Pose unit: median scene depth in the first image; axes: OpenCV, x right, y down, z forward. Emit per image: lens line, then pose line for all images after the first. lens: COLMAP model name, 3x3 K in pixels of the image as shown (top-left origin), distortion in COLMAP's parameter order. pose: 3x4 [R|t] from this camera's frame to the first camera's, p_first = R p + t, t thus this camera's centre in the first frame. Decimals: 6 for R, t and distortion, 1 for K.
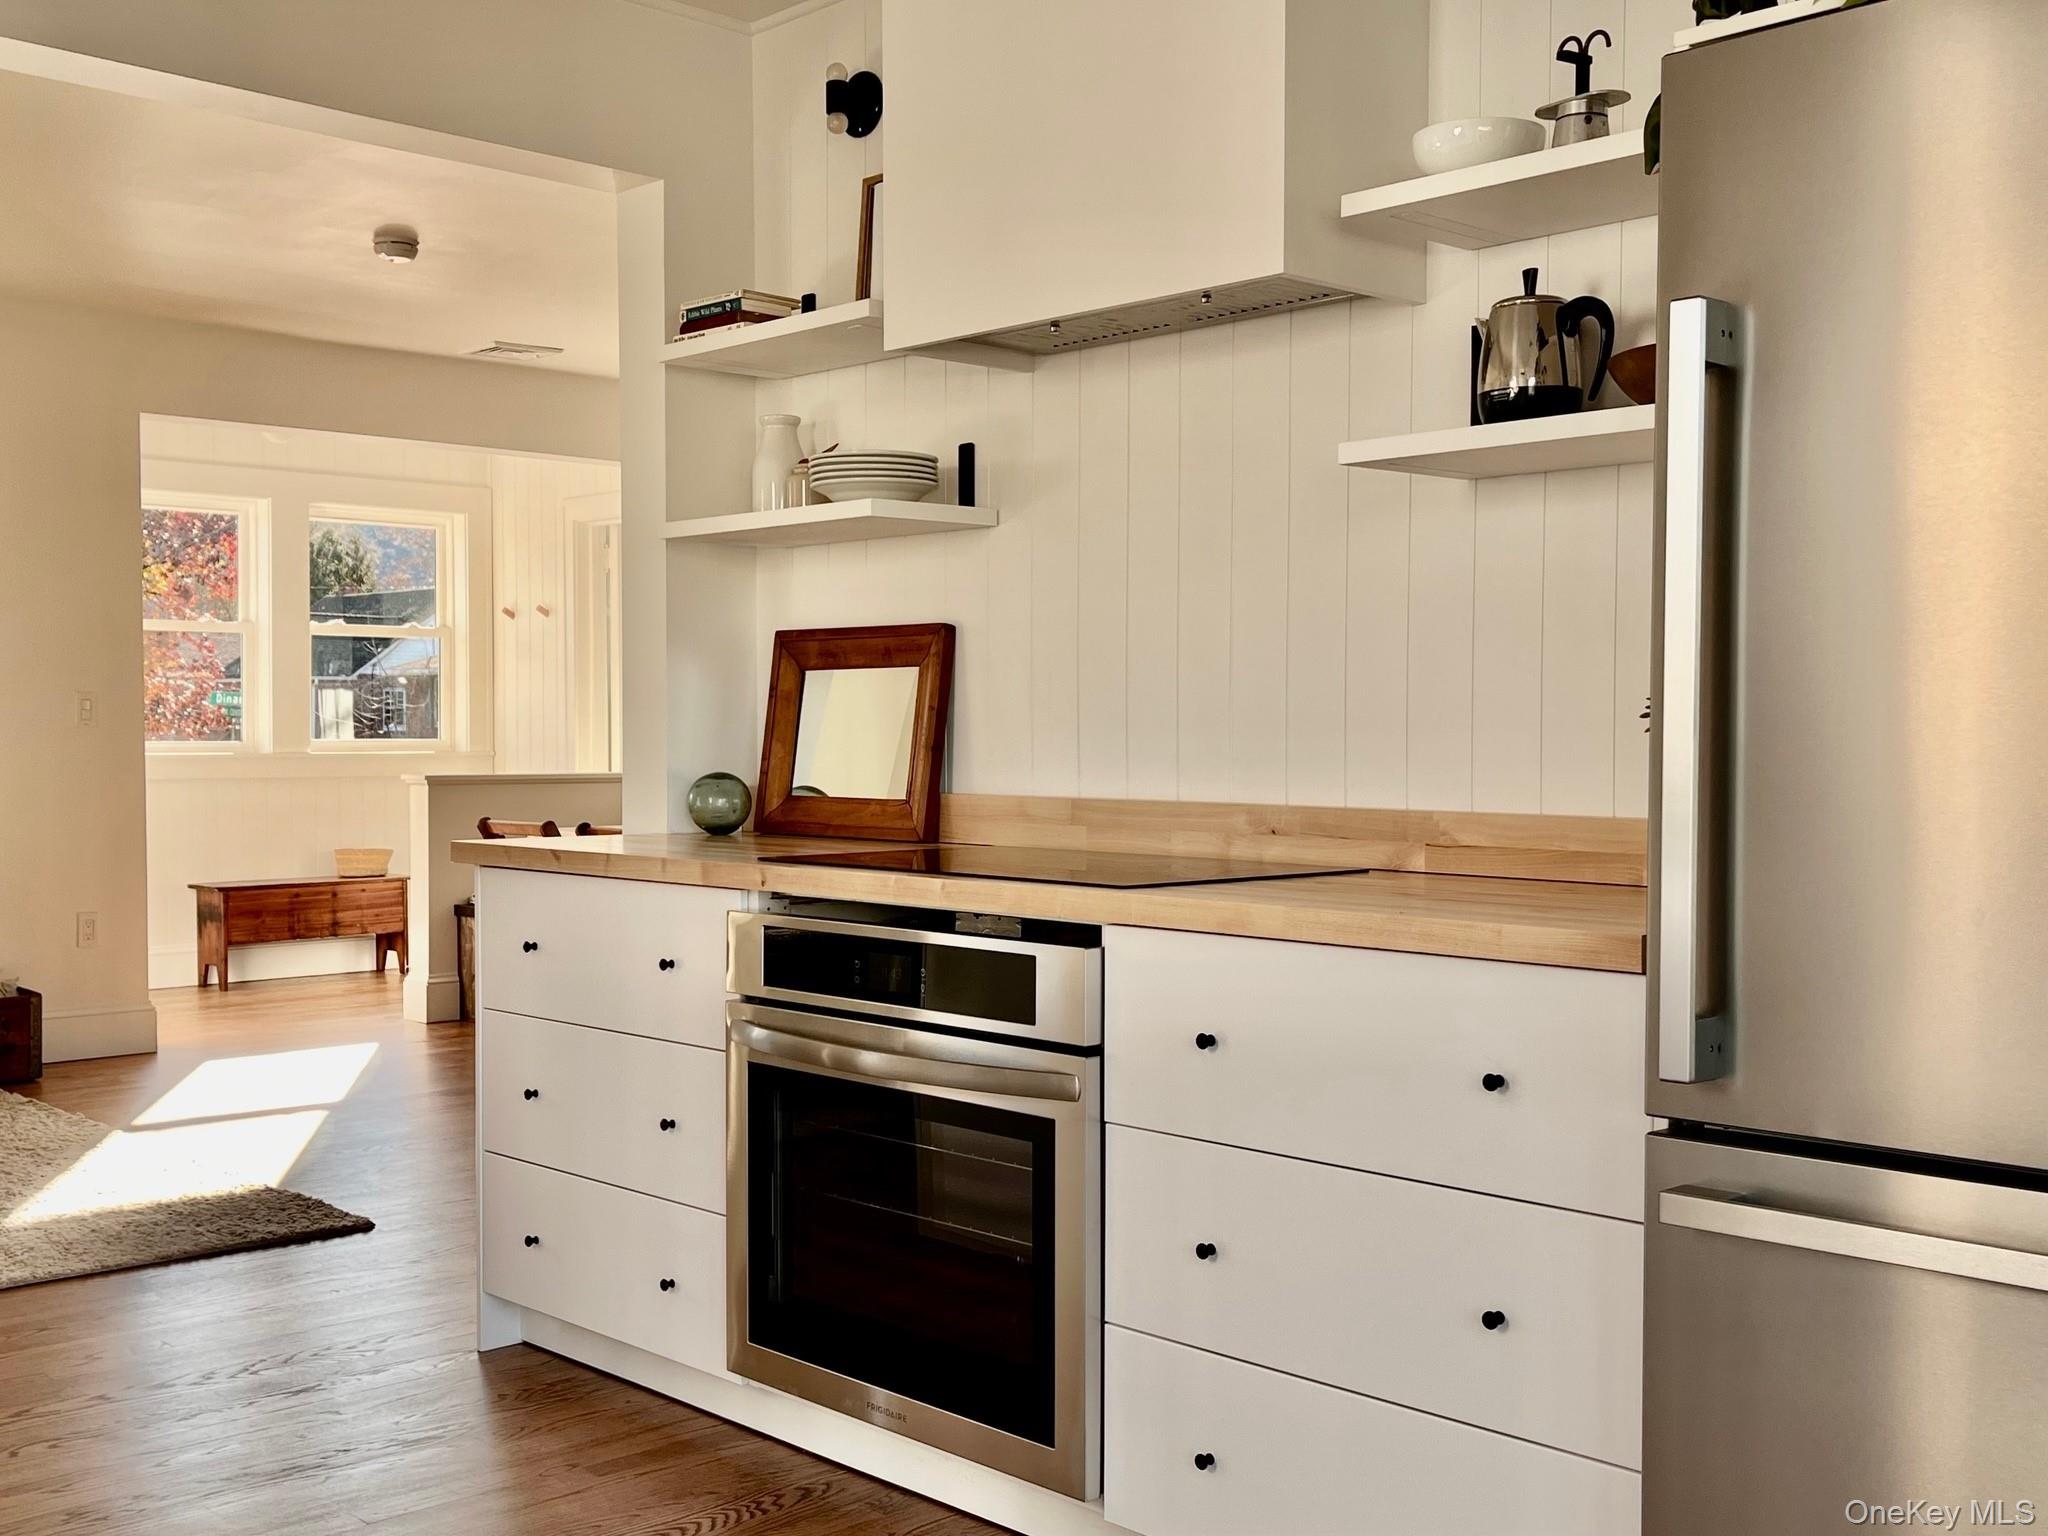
lens RADIAL K [[2126.6, 0, 977.8], [0, 2126.6, 826.5], [0, 0, 1]] dist [0.019969, 0.000000]
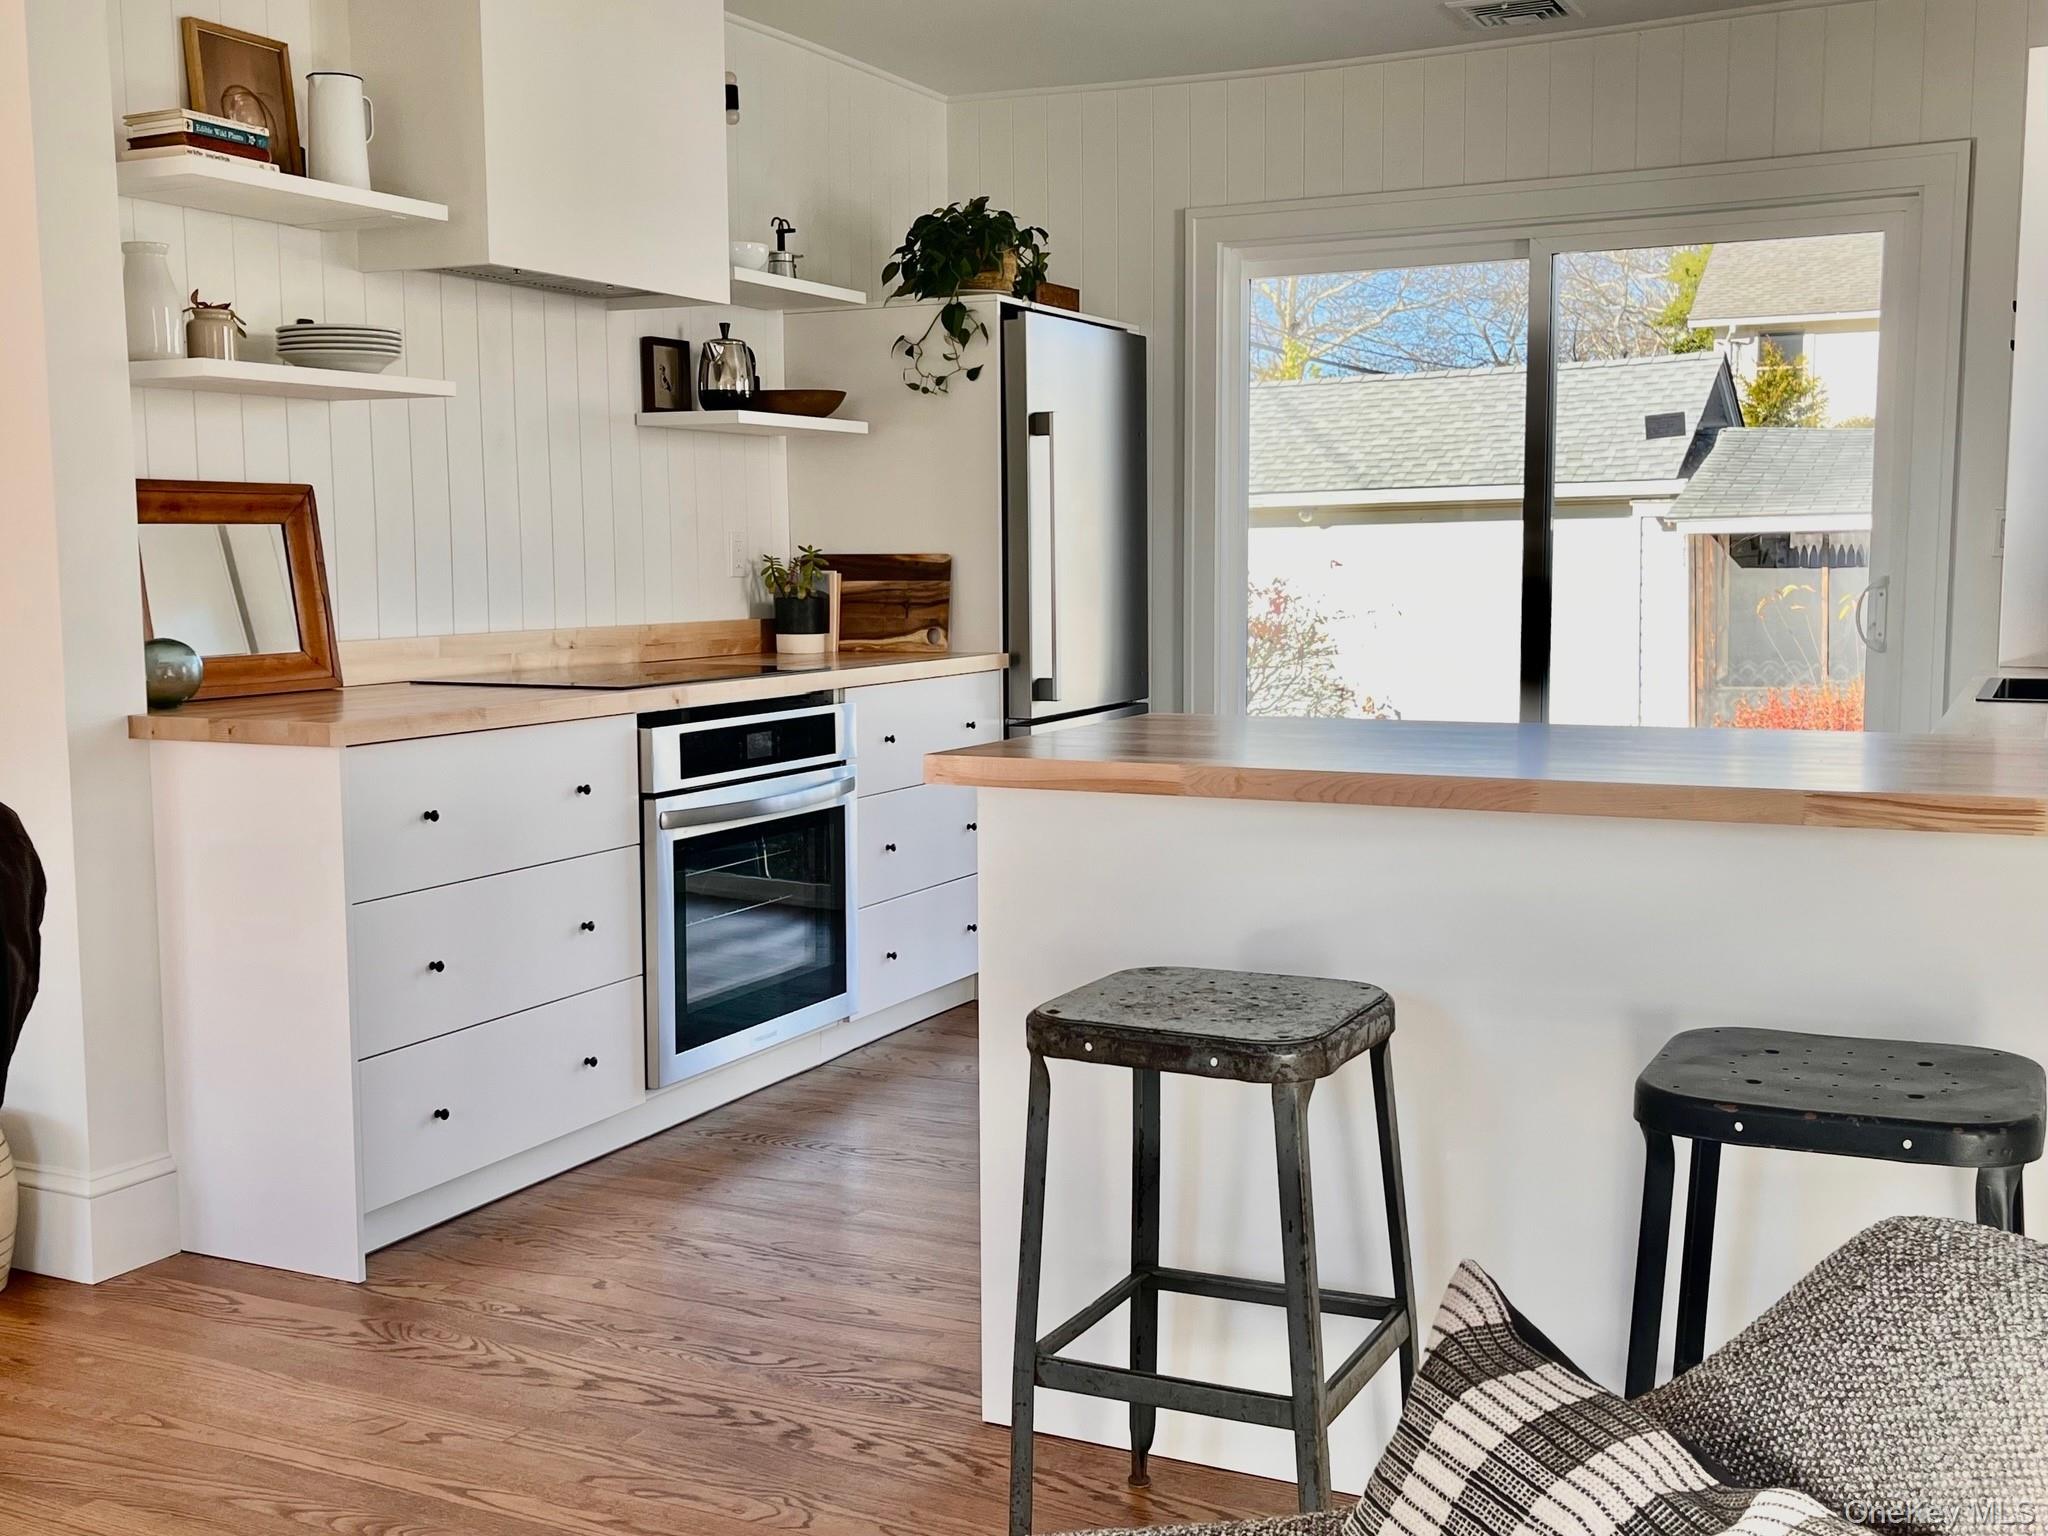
lens RADIAL K [[2126.6, 0, 1027.6], [0, 2126.6, 771.5], [0, 0, 1]] dist [0.019969, 0.000000]
pose [[-0.346062, -0.100168, 0.932849, -1.256534], [0.048503, 0.991045, 0.124410, -0.073746], [-0.936957, 0.088299, -0.338105, 1.115794]]
